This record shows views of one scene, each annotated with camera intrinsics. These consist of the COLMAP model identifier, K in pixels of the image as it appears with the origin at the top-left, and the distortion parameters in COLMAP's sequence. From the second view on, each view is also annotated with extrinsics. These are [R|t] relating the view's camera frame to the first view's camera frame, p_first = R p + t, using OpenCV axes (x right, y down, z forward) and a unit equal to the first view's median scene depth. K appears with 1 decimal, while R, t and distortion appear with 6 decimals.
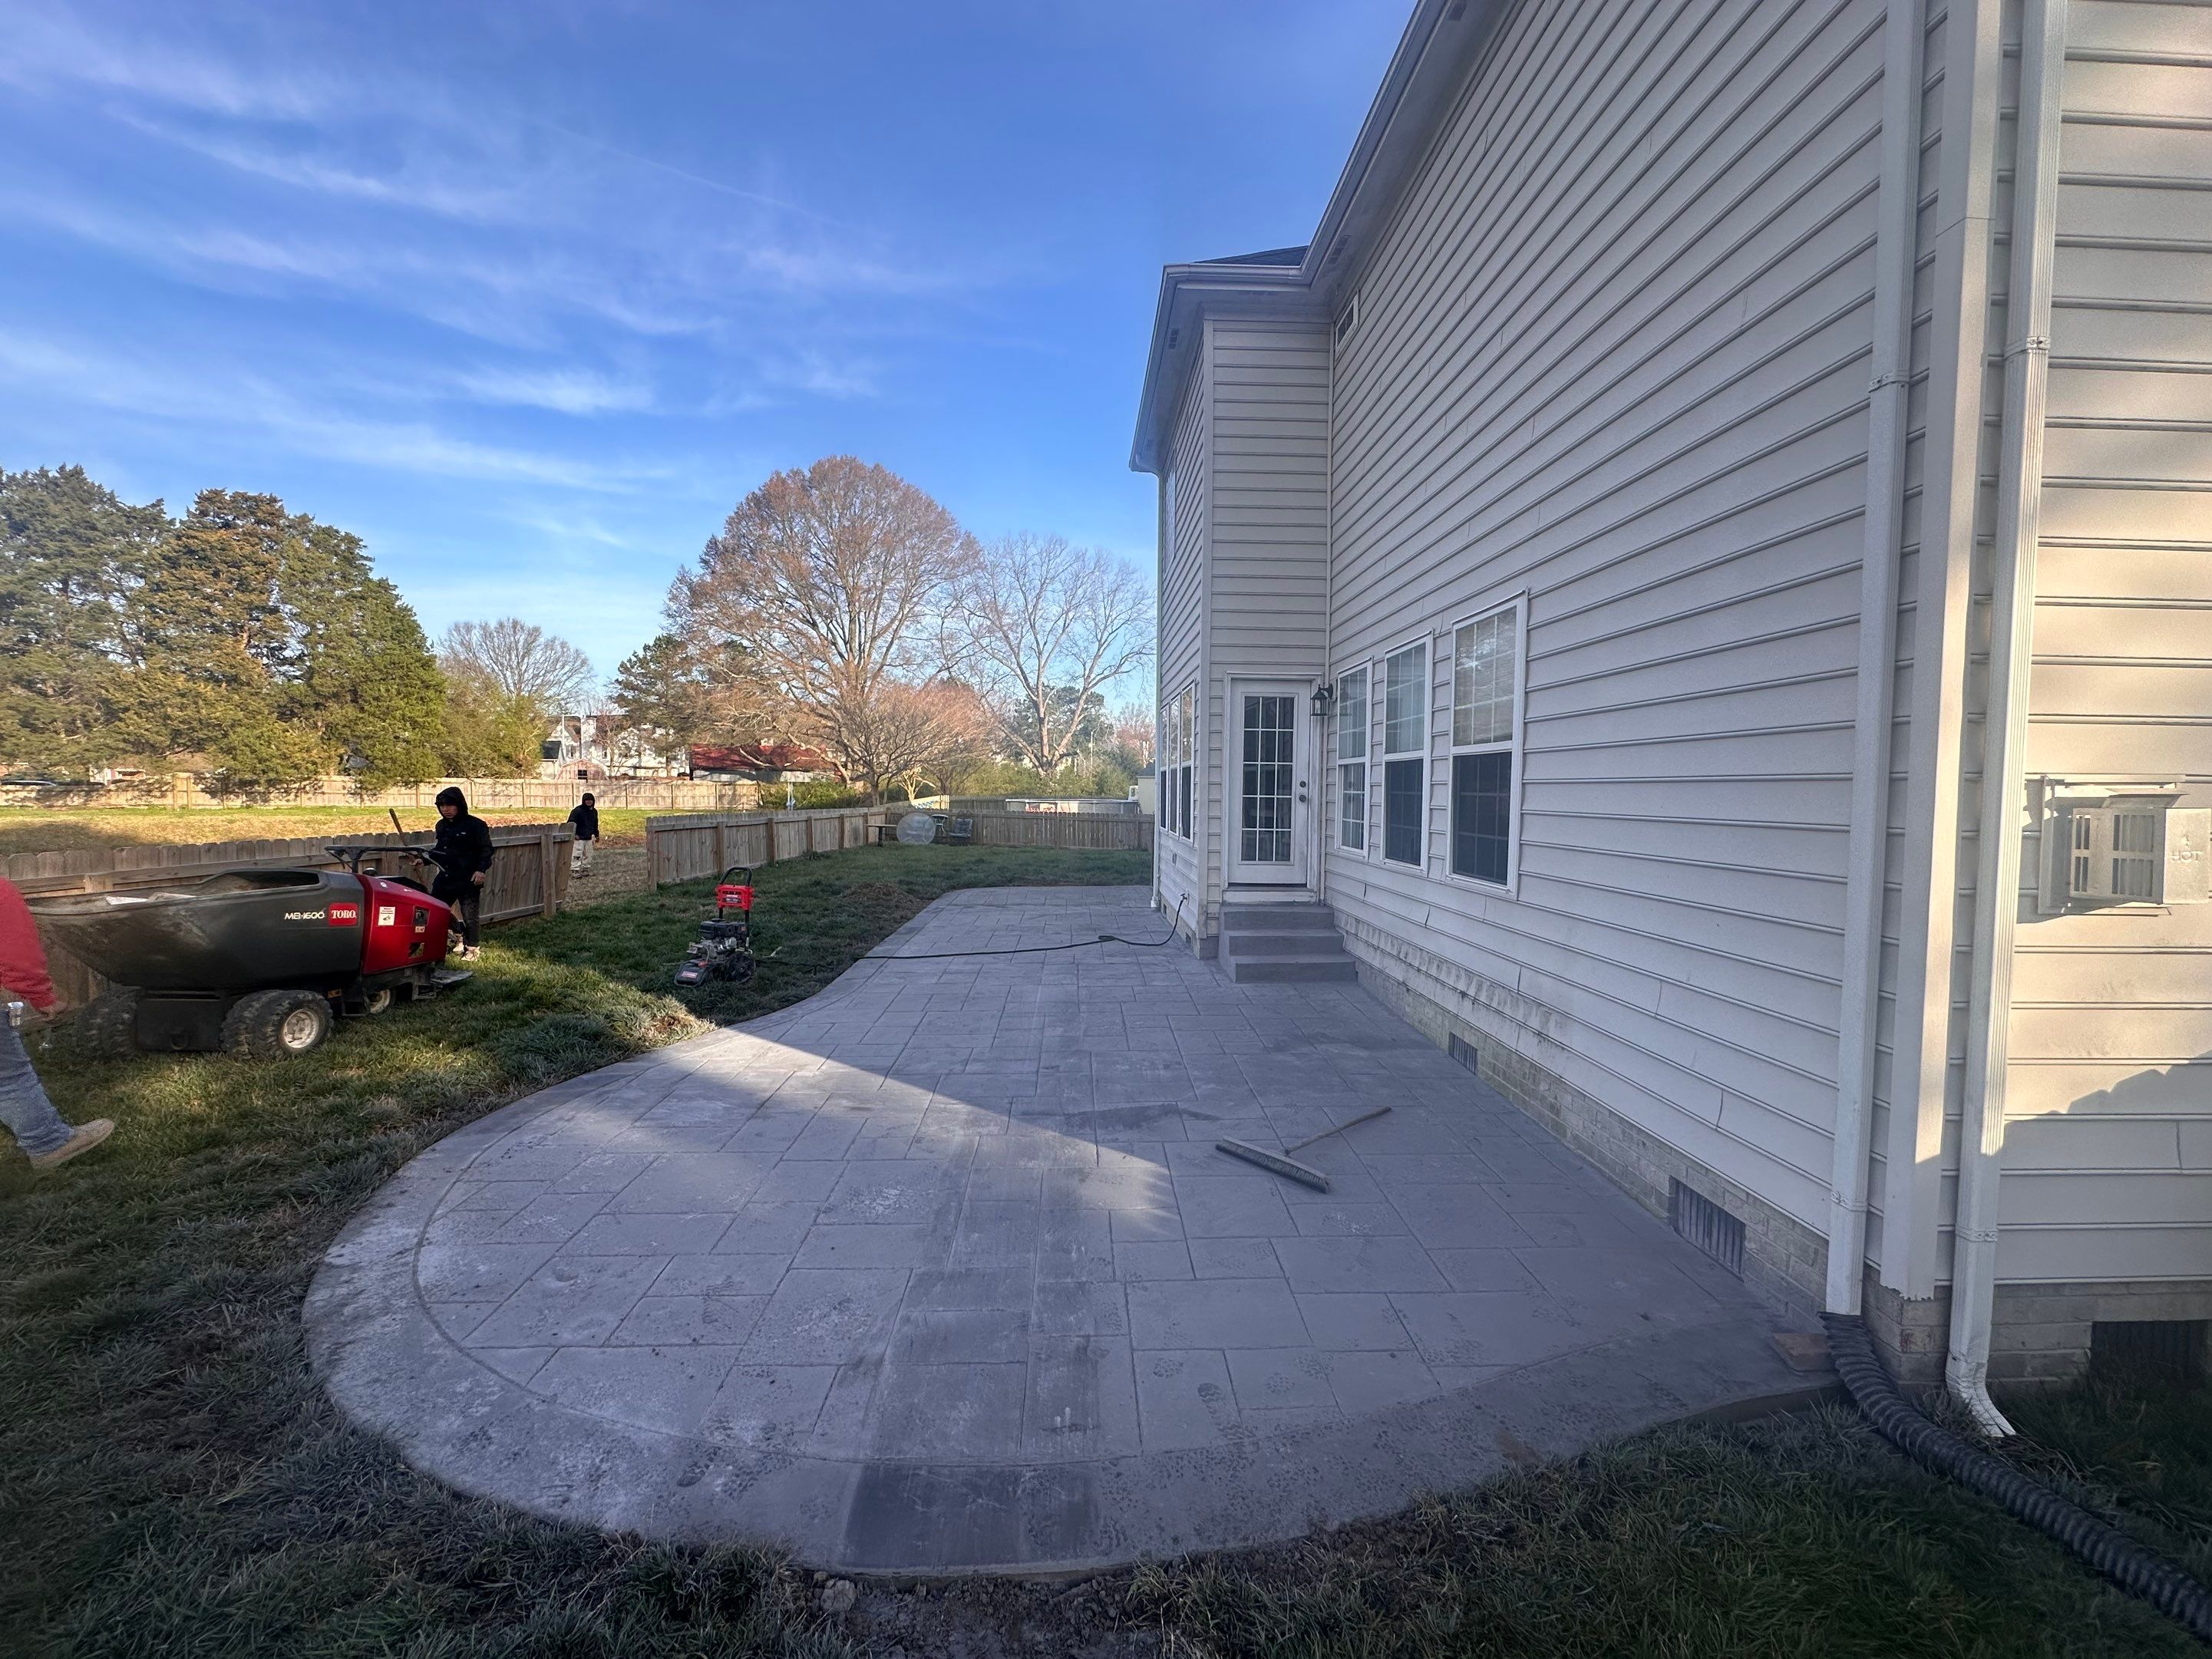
lens RADIAL K [[884.4, 0, 1106.0], [0, 884.4, 829.5], [0, 0, 1]] dist [-0.002647, -0.000467]
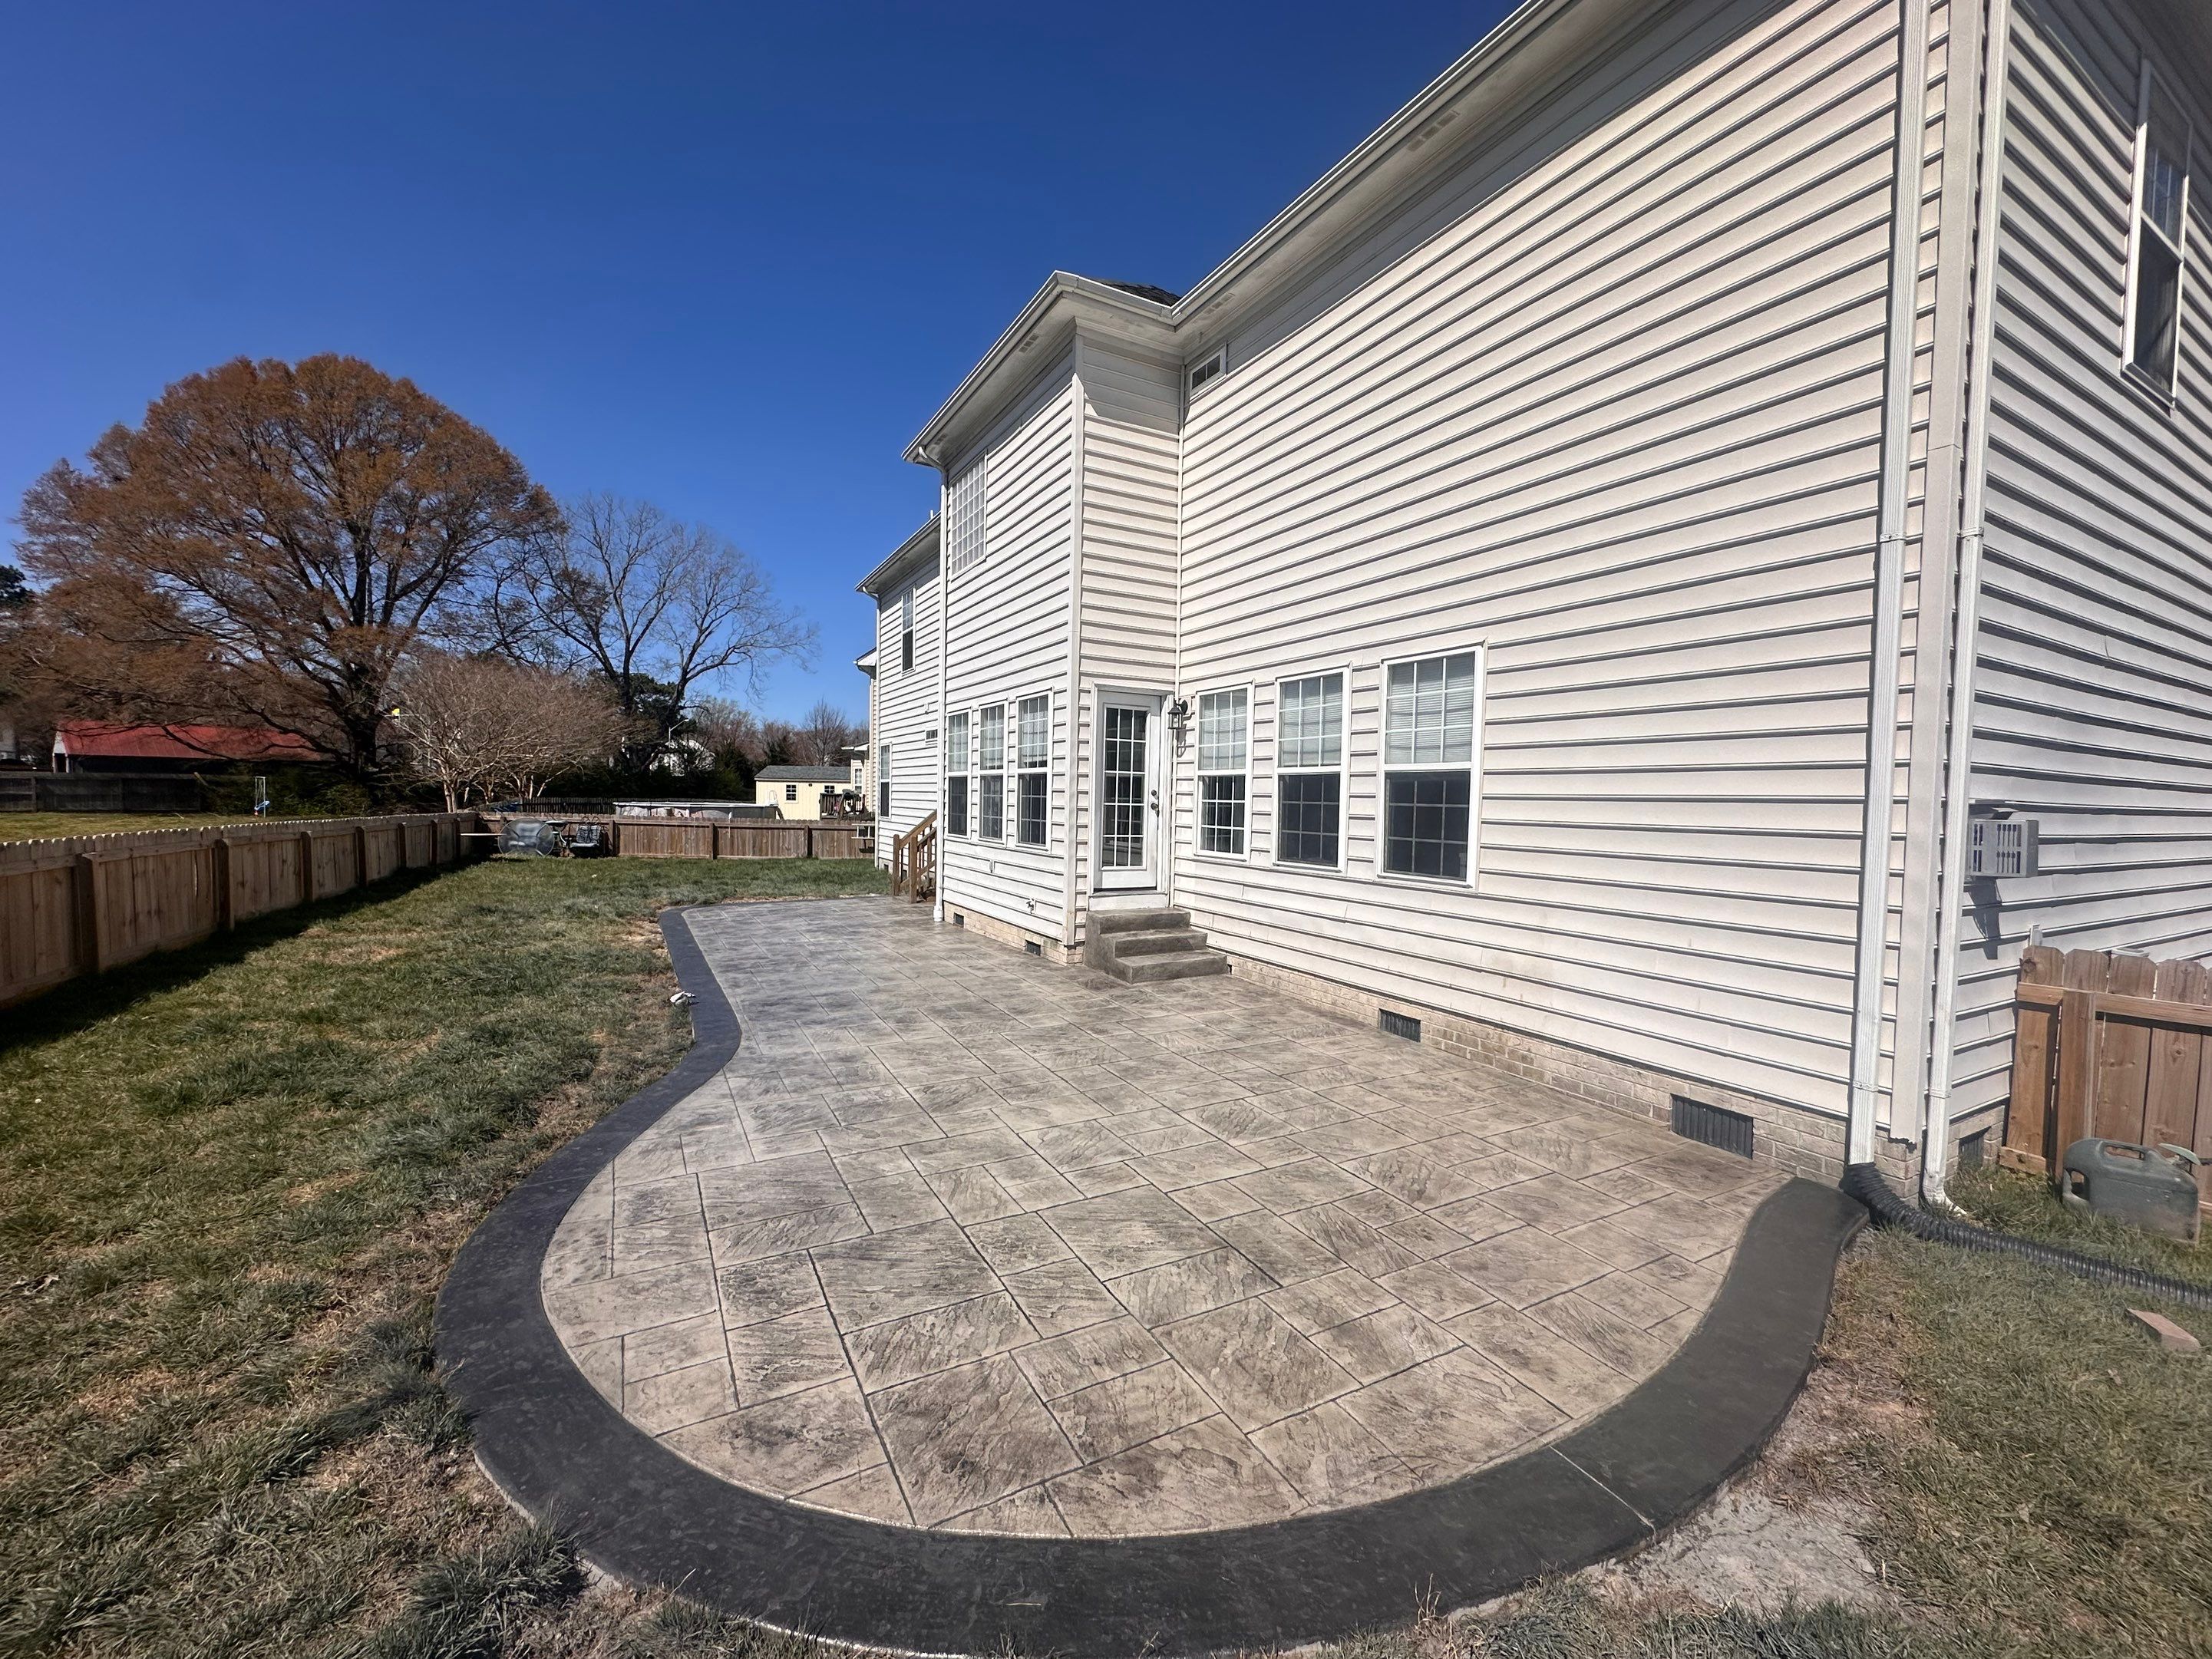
lens RADIAL K [[883.7, 0, 1106.0], [0, 883.7, 829.5], [0, 0, 1]] dist [-0.002690, 0.000138]
pose [[0.894822, -0.005670, 0.446388, -0.163480], [0.008151, 0.999960, -0.003638, -0.002141], [-0.446349, 0.006894, 0.894832, 0.042531]]
